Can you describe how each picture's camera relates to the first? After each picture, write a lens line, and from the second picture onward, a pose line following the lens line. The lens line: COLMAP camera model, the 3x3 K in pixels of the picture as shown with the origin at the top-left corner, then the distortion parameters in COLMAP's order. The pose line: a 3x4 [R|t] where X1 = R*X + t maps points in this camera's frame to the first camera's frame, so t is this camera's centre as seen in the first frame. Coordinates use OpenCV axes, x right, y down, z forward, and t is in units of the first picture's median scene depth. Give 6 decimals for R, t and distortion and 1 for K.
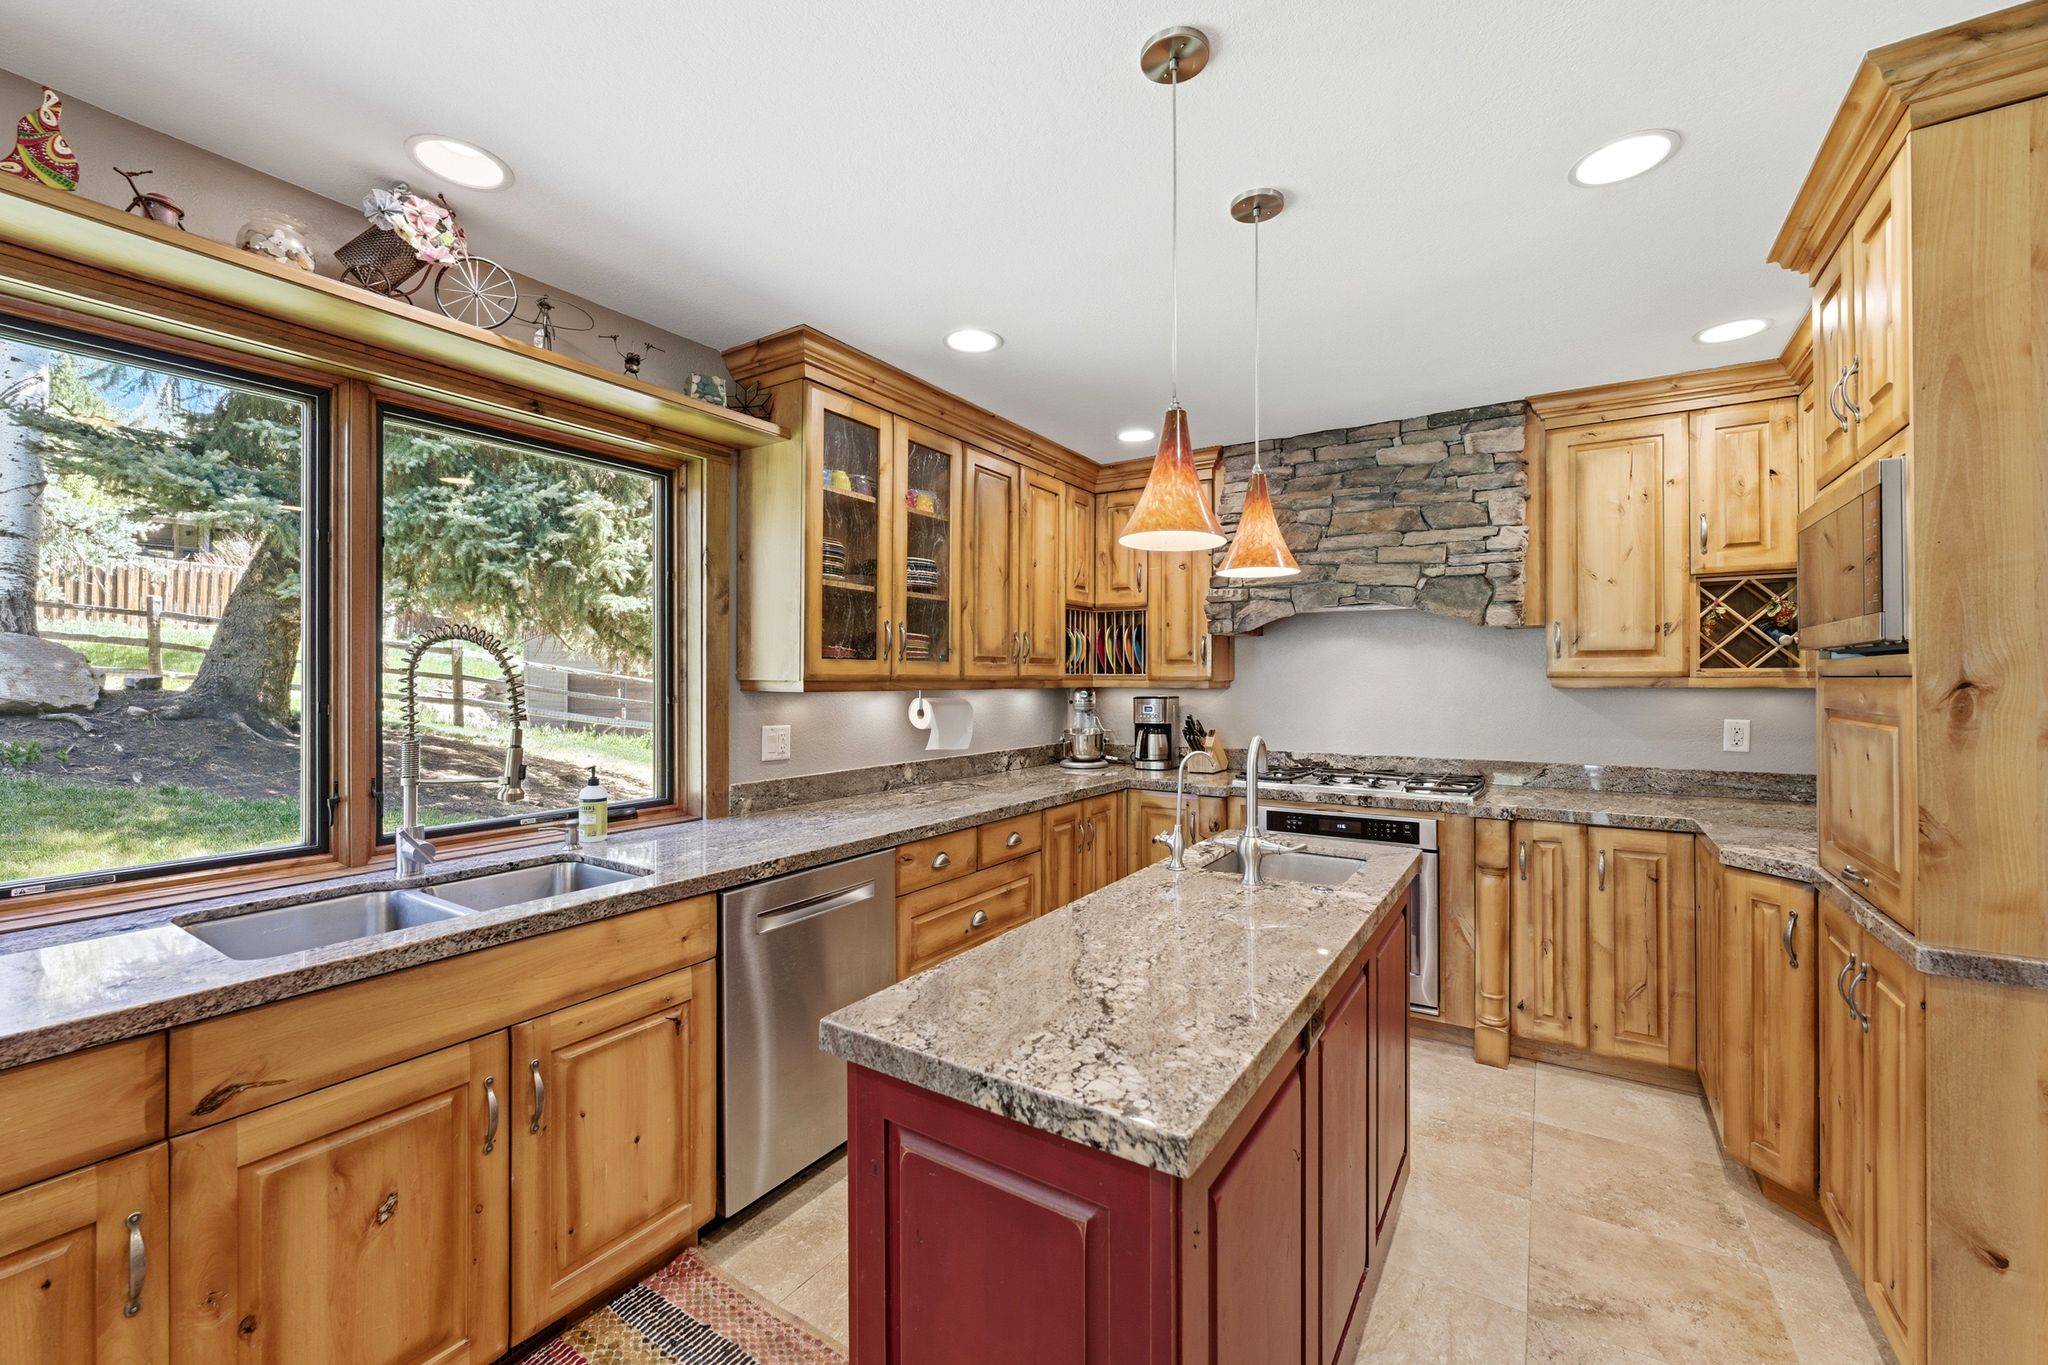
lens RADIAL K [[826.4, 0, 1019.3], [0, 826.4, 684.8], [0, 0, 1]] dist [0.001988, 0.000296]
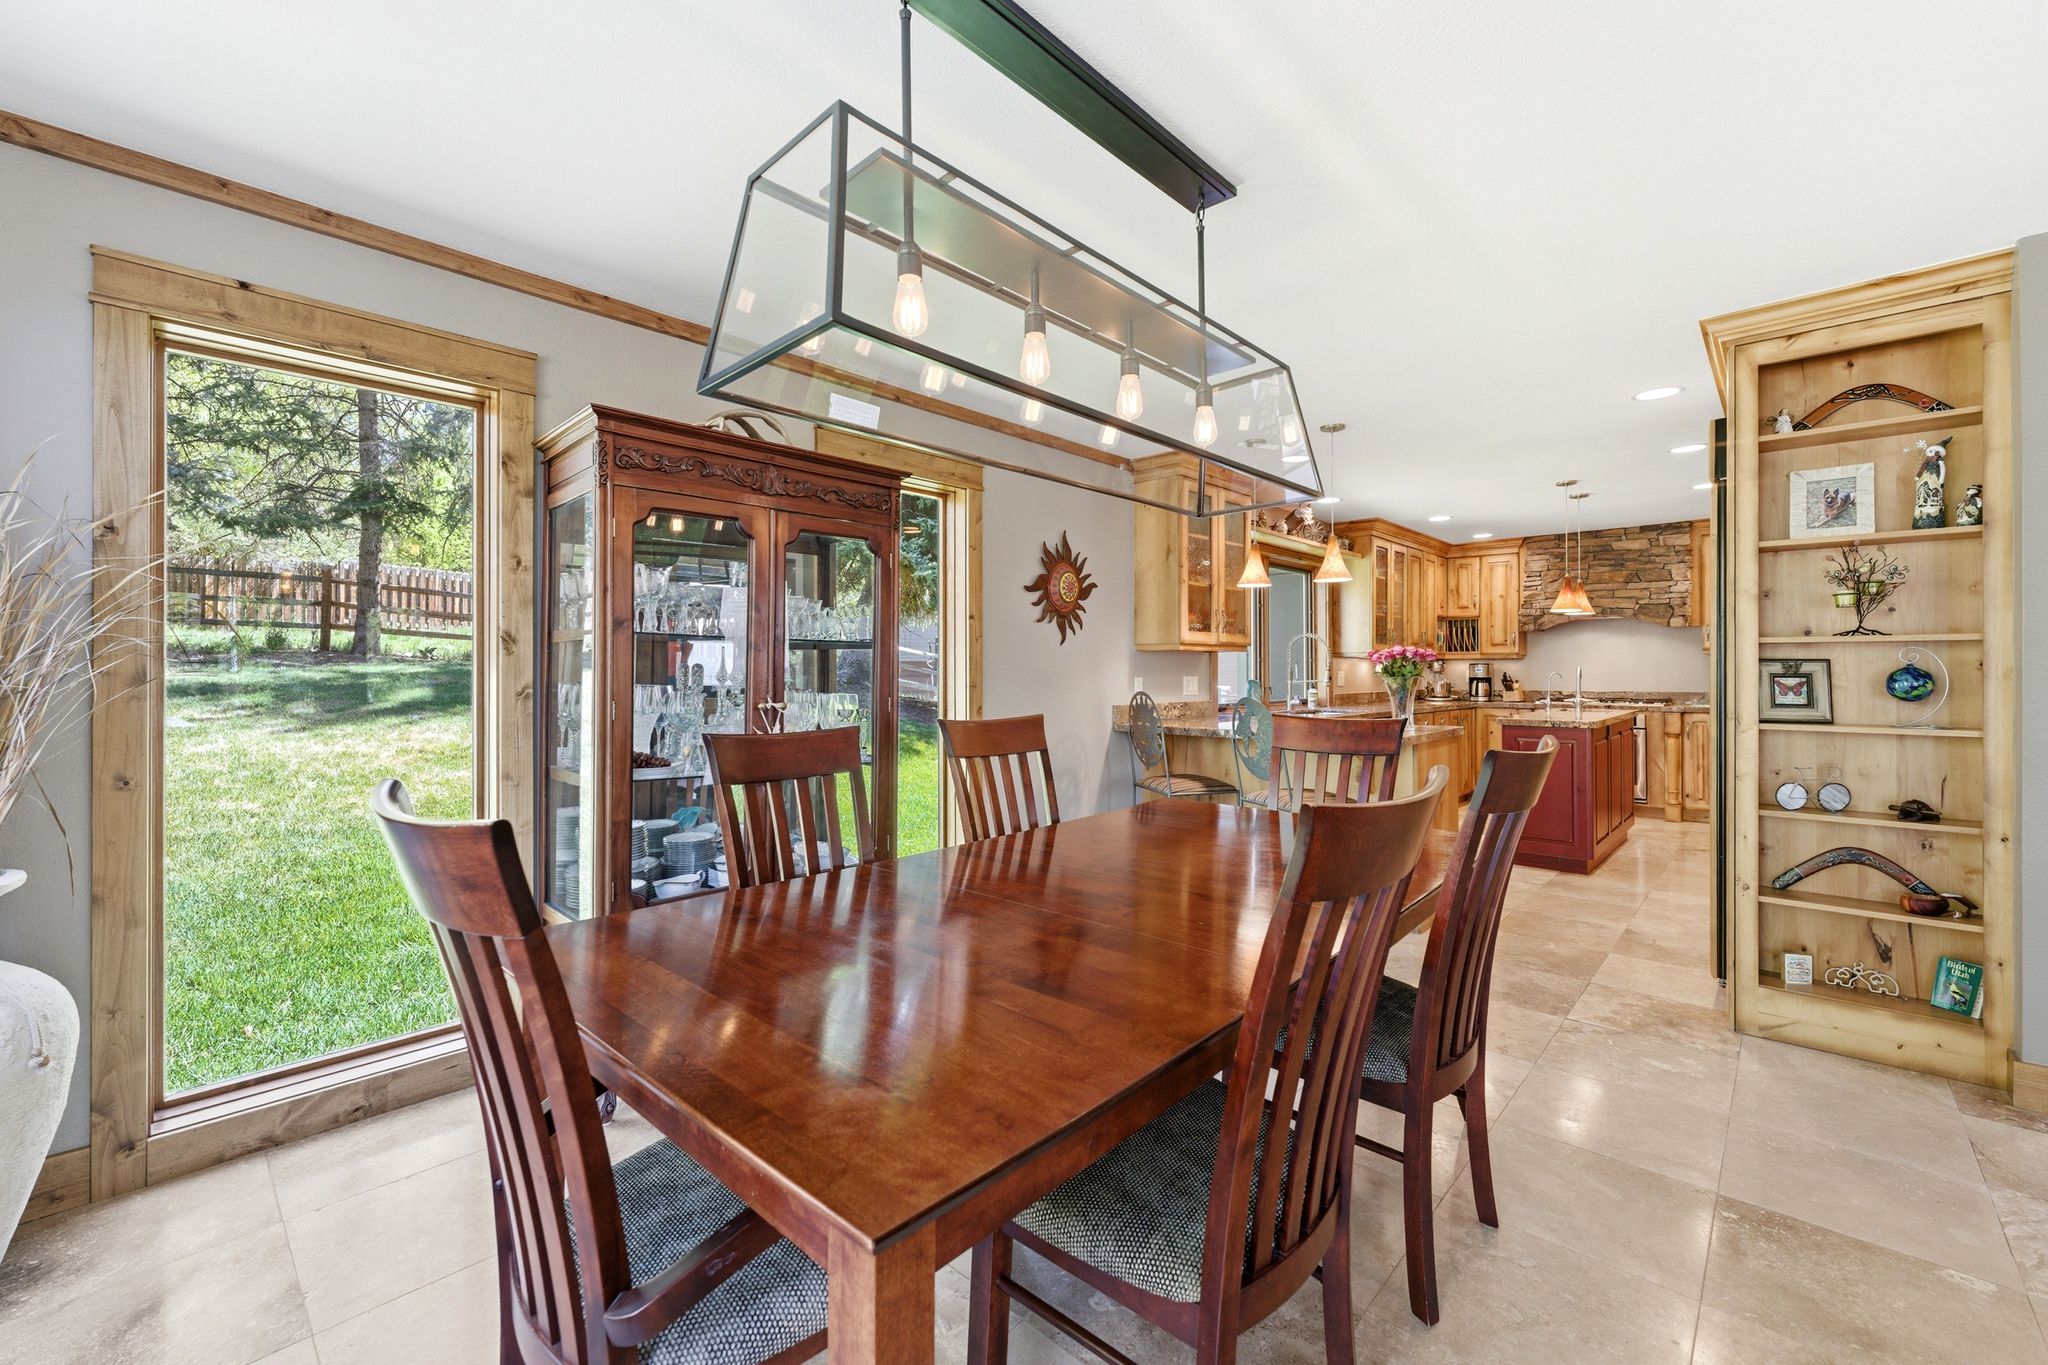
lens RADIAL K [[826.4, 0, 1025.5], [0, 826.4, 676.7], [0, 0, 1]] dist [0.001988, 0.000296]
pose [[0.984834, -0.002999, -0.173473, -0.681806], [0.002786, 0.999995, -0.001476, 0.055665], [0.173476, 0.000971, 0.984838, -1.345339]]
